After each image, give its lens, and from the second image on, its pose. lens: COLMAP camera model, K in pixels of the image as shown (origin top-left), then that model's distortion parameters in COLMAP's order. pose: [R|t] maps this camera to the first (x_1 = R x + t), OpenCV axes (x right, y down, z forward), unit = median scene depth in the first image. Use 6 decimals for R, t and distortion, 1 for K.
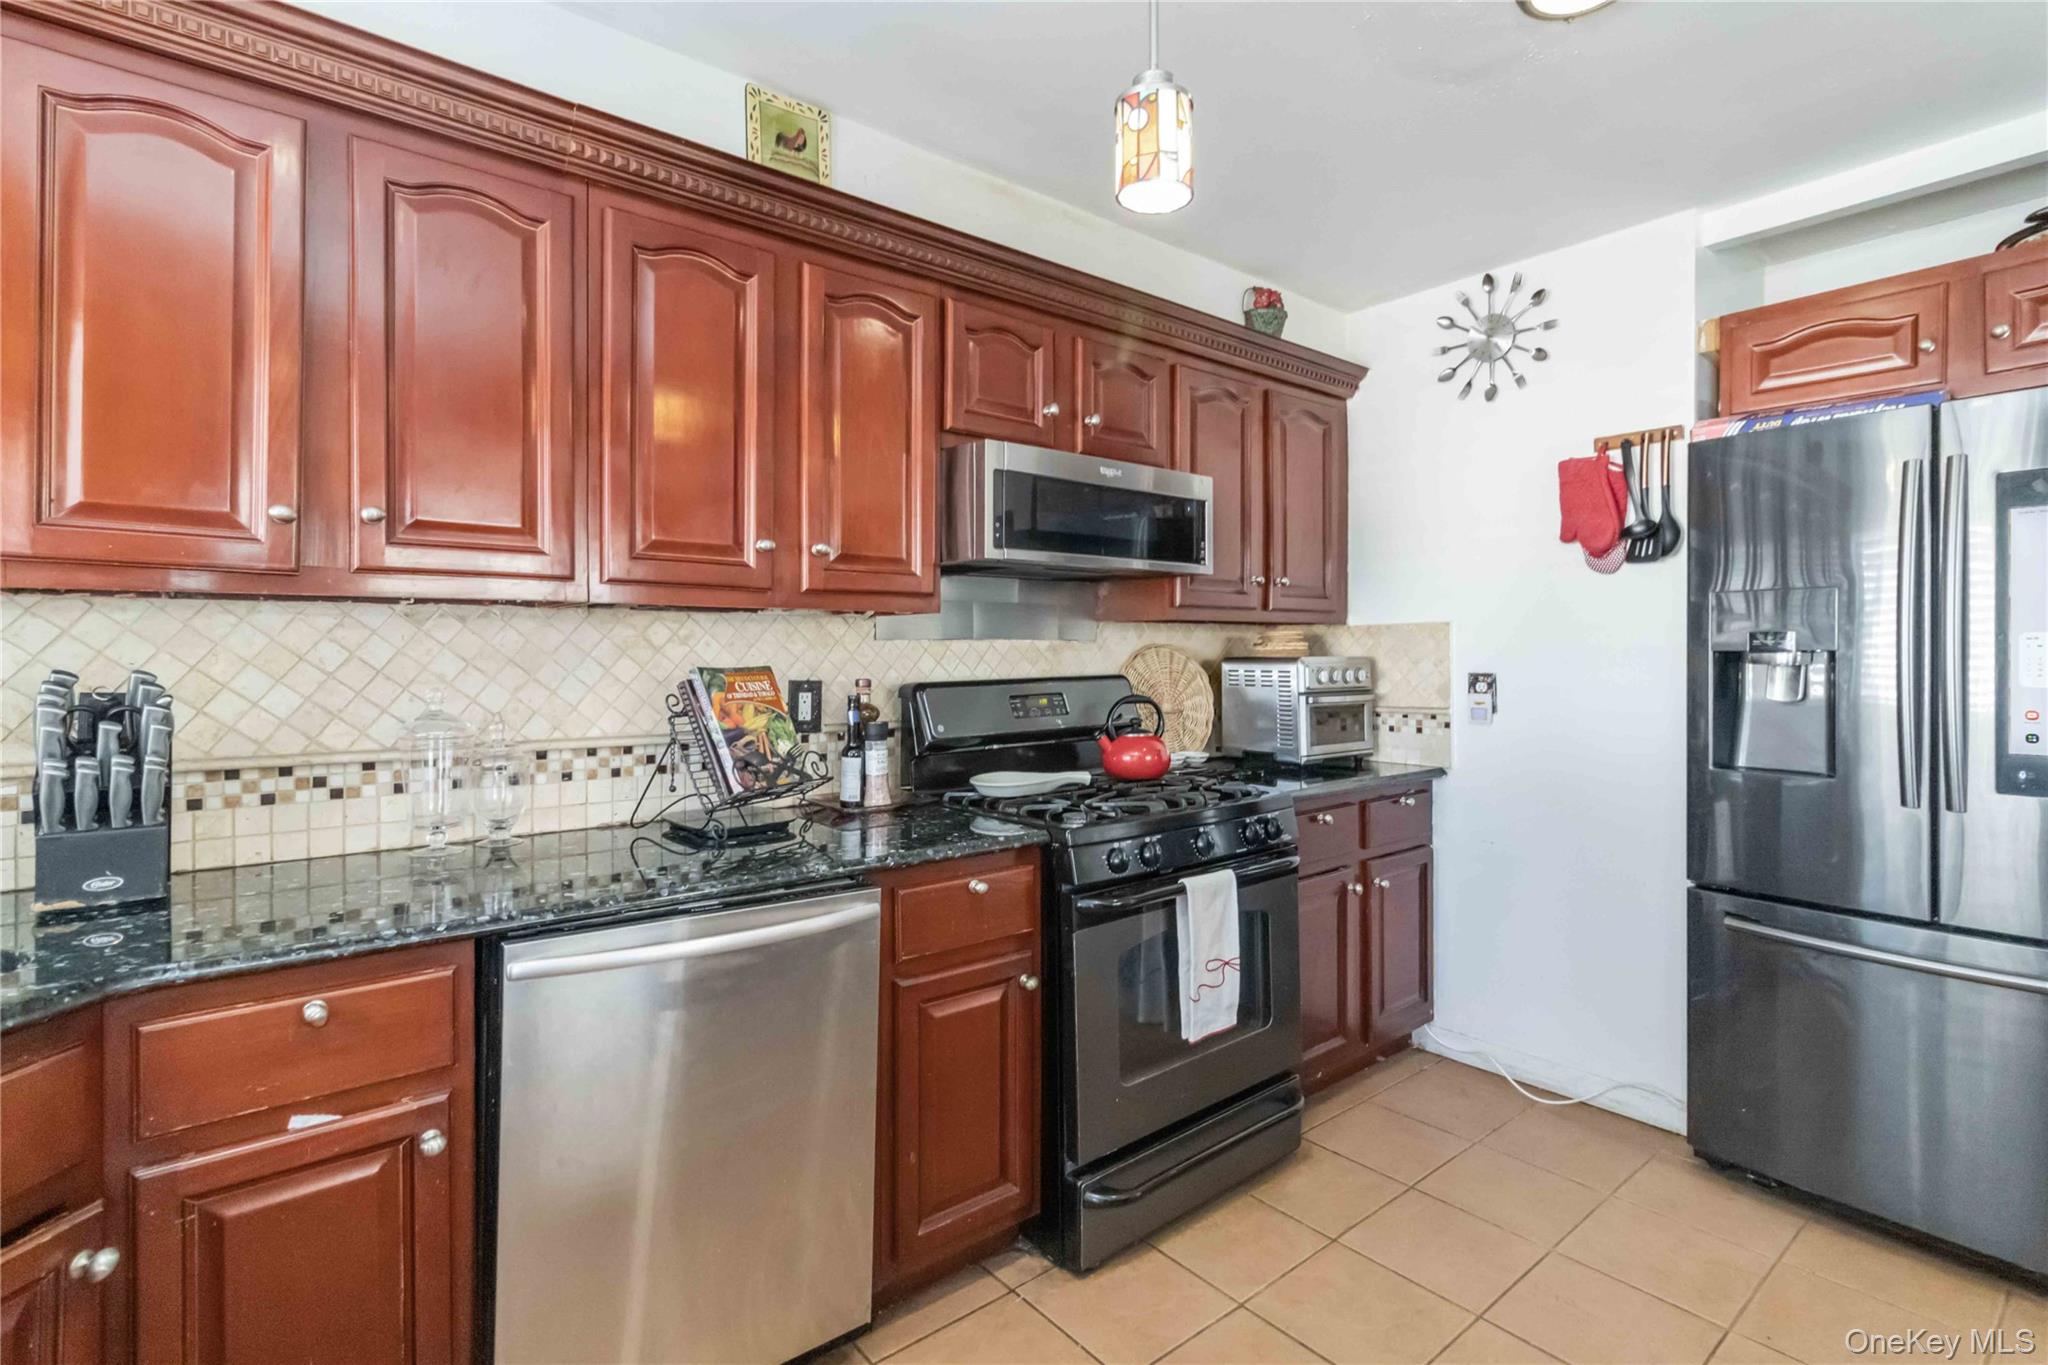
lens RADIAL K [[972.3, 0, 1023.4], [0, 972.3, 653.9], [0, 0, 1]] dist [-0.000209, 0.000043]
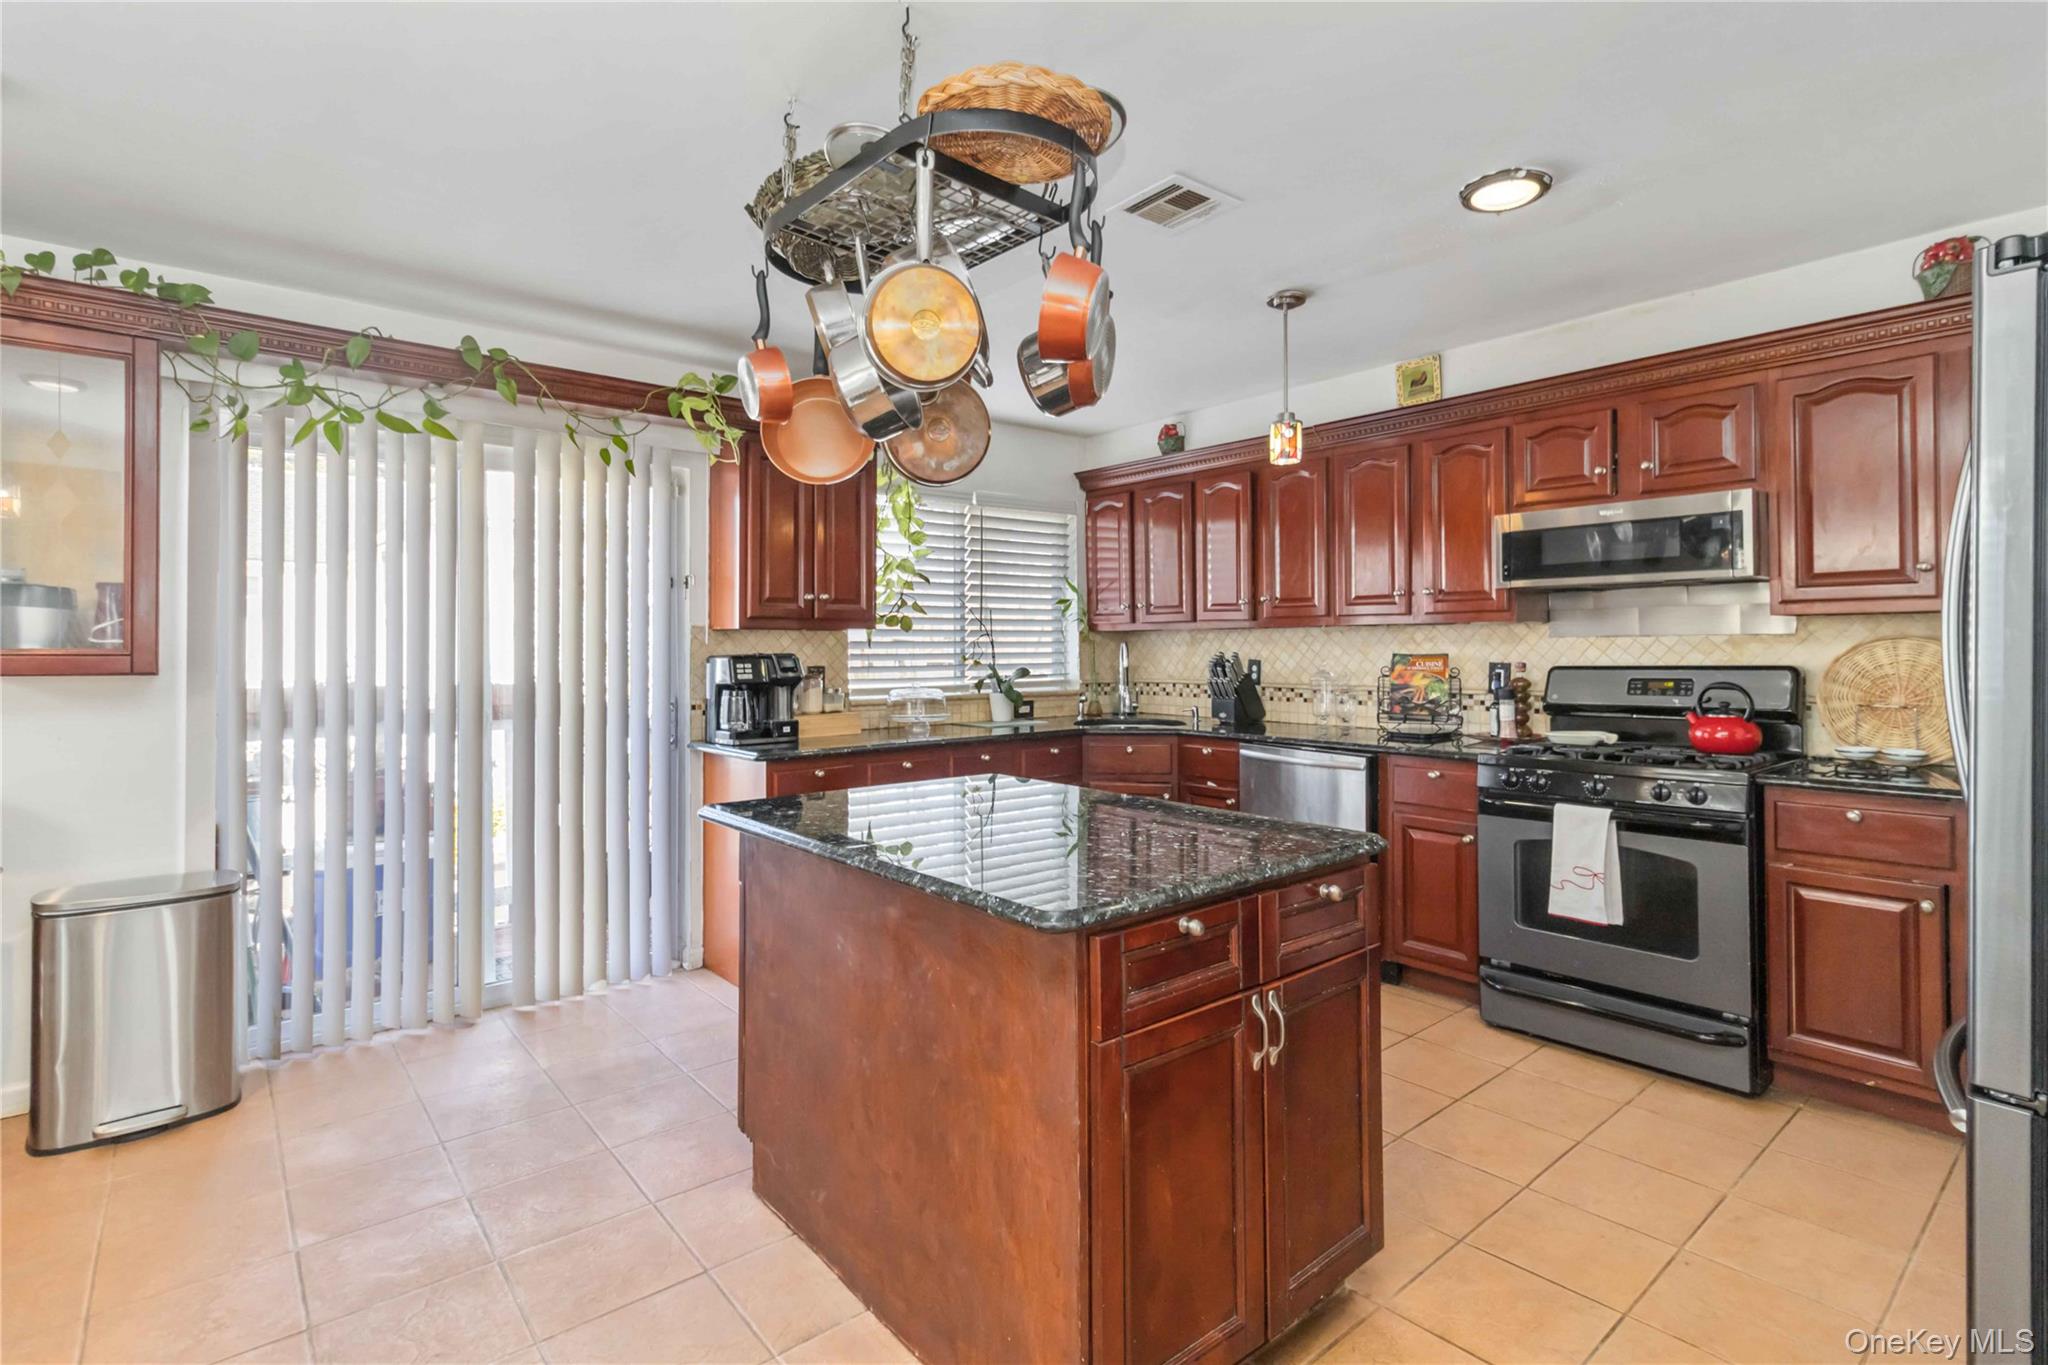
lens RADIAL K [[967.2, 0, 1042.8], [0, 967.2, 678.0], [0, 0, 1]] dist [0.000616, -0.000434]
pose [[0.026665, 0.042823, -0.998727, 1.604264], [0.014549, 0.998960, 0.043221, -0.033324], [0.999539, -0.015683, 0.026015, 0.189481]]
